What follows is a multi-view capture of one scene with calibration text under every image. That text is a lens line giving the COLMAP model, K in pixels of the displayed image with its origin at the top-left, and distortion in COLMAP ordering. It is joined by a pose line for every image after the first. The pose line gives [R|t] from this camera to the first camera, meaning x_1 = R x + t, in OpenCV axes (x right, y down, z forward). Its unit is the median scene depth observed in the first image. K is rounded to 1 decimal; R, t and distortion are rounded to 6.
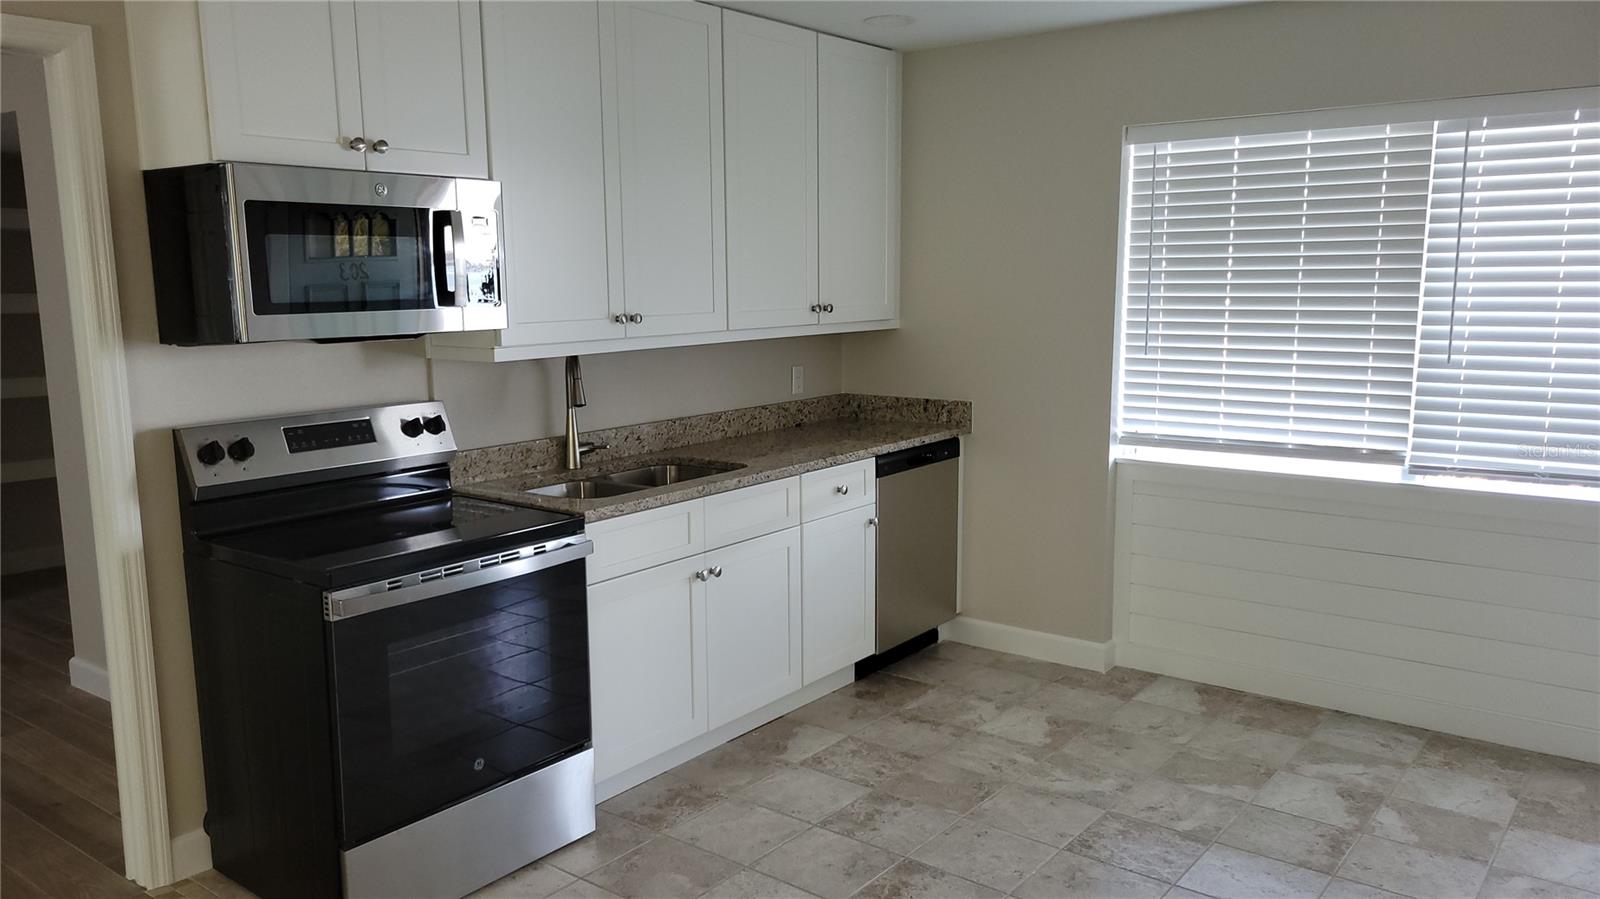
lens RADIAL K [[1199.8, 0, 787.1], [0, 1199.8, 463.6], [0, 0, 1]] dist [0.053457, -0.027707]
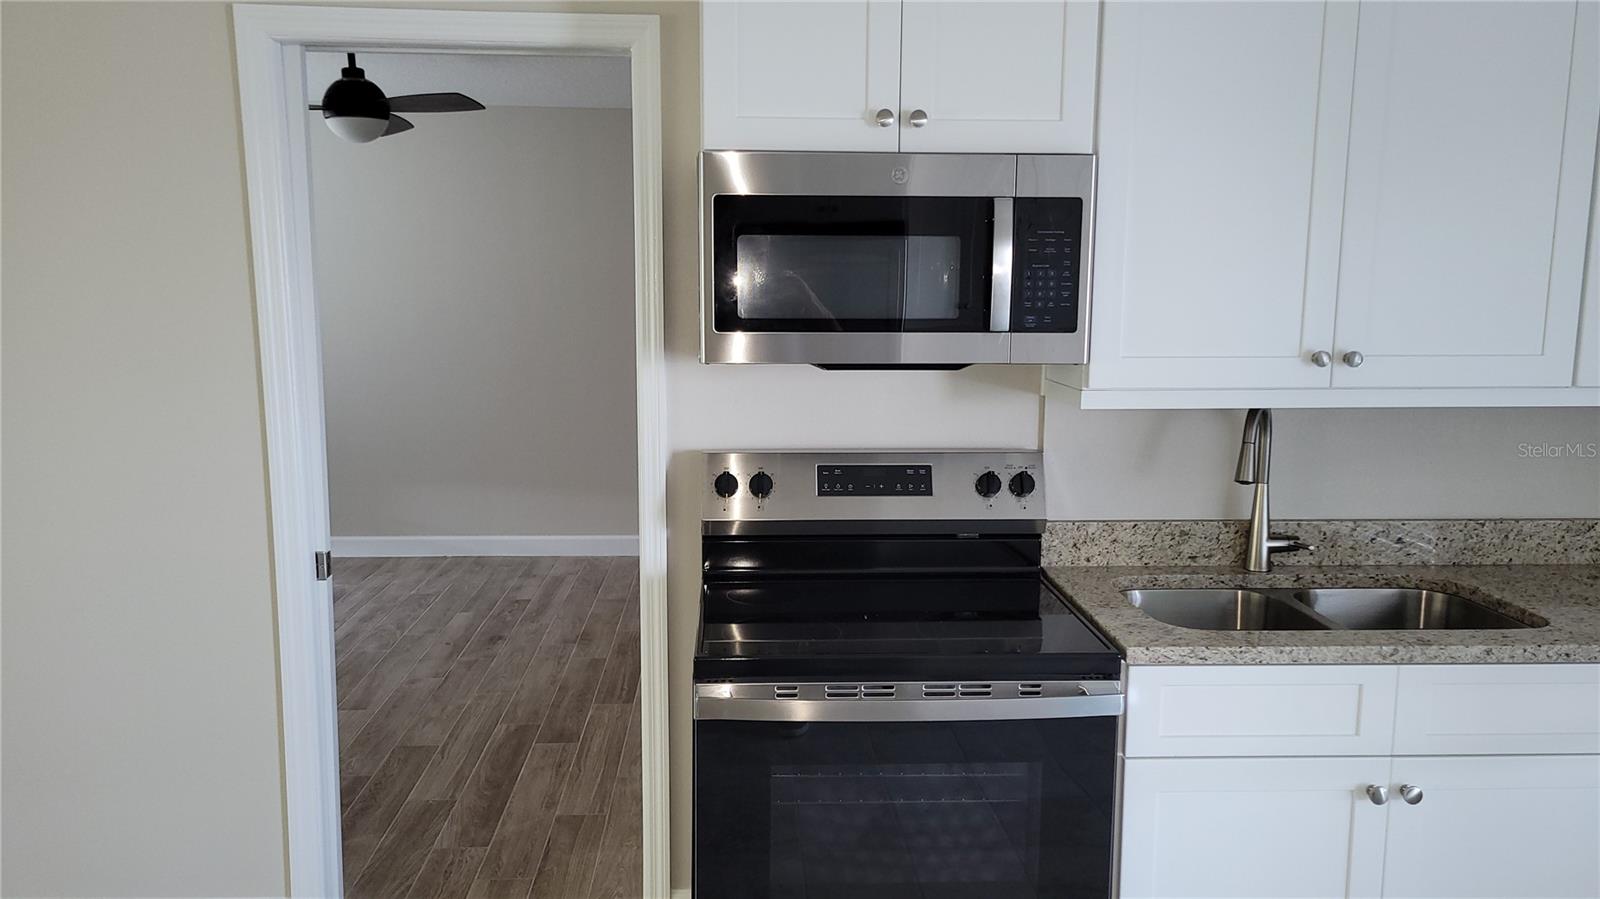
lens RADIAL K [[1199.8, 0, 797.8], [0, 1199.8, 453.6], [0, 0, 1]] dist [0.053457, -0.027707]
pose [[0.651181, 0.121141, -0.749192, 0.168249], [-0.132102, 0.990201, 0.045290, -0.061183], [0.747337, 0.069478, 0.660803, 0.361081]]
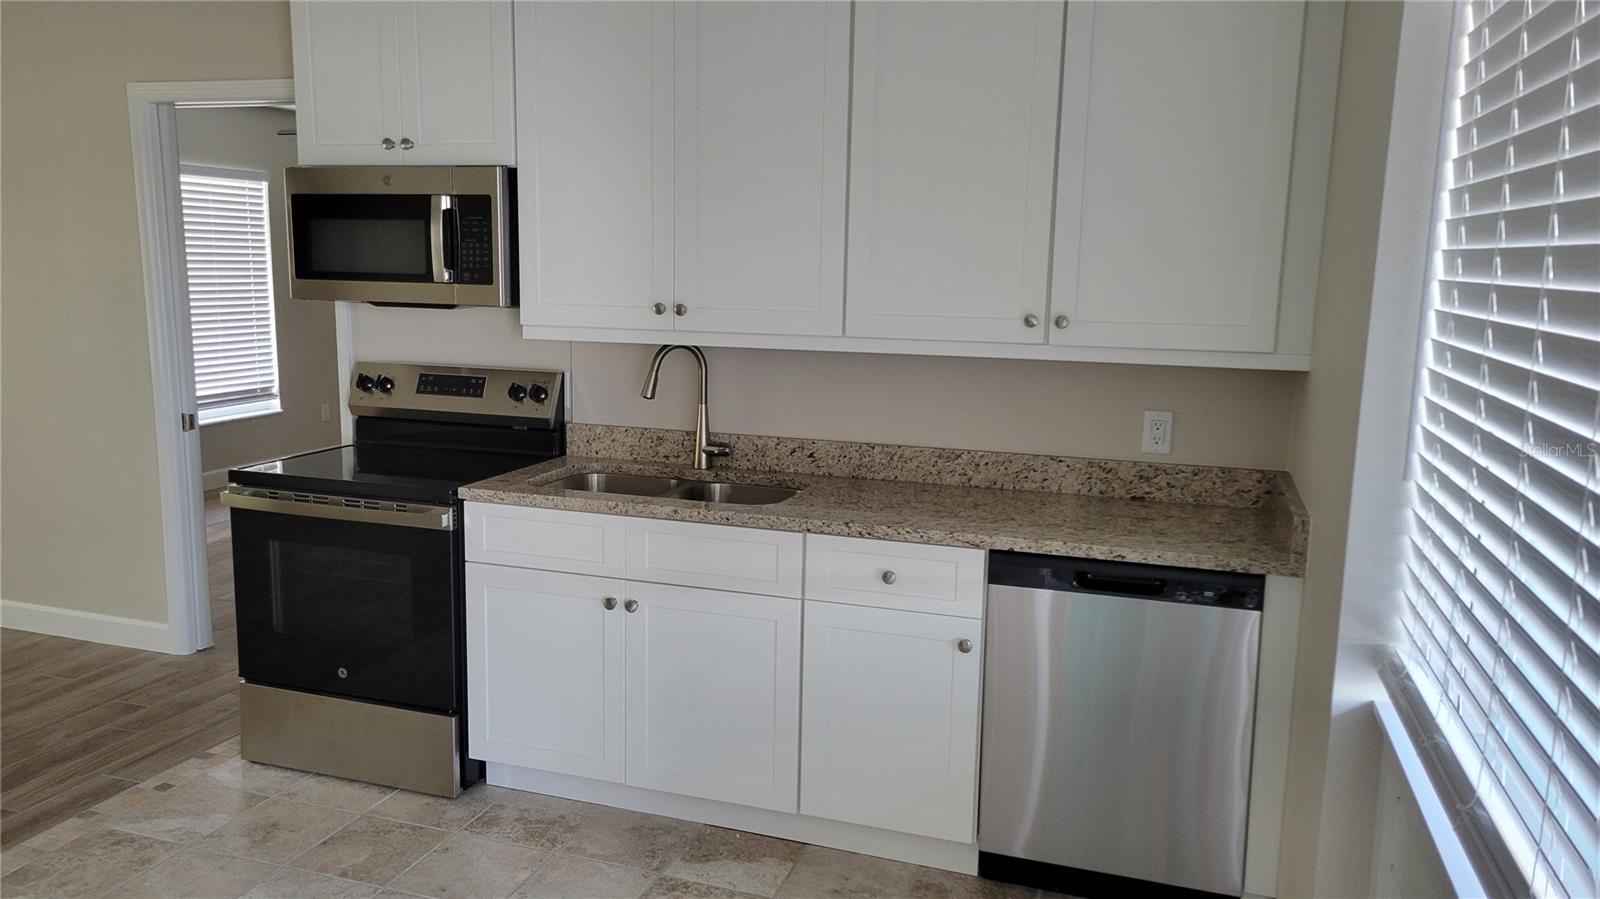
lens RADIAL K [[1199.8, 0, 783.5], [0, 1199.8, 447.9], [0, 0, 1]] dist [0.053457, -0.027707]
pose [[0.320663, 0.163583, -0.932961, 0.743786], [-0.172152, 0.978634, 0.112422, -0.133184], [0.931418, 0.124561, 0.341973, 0.775405]]
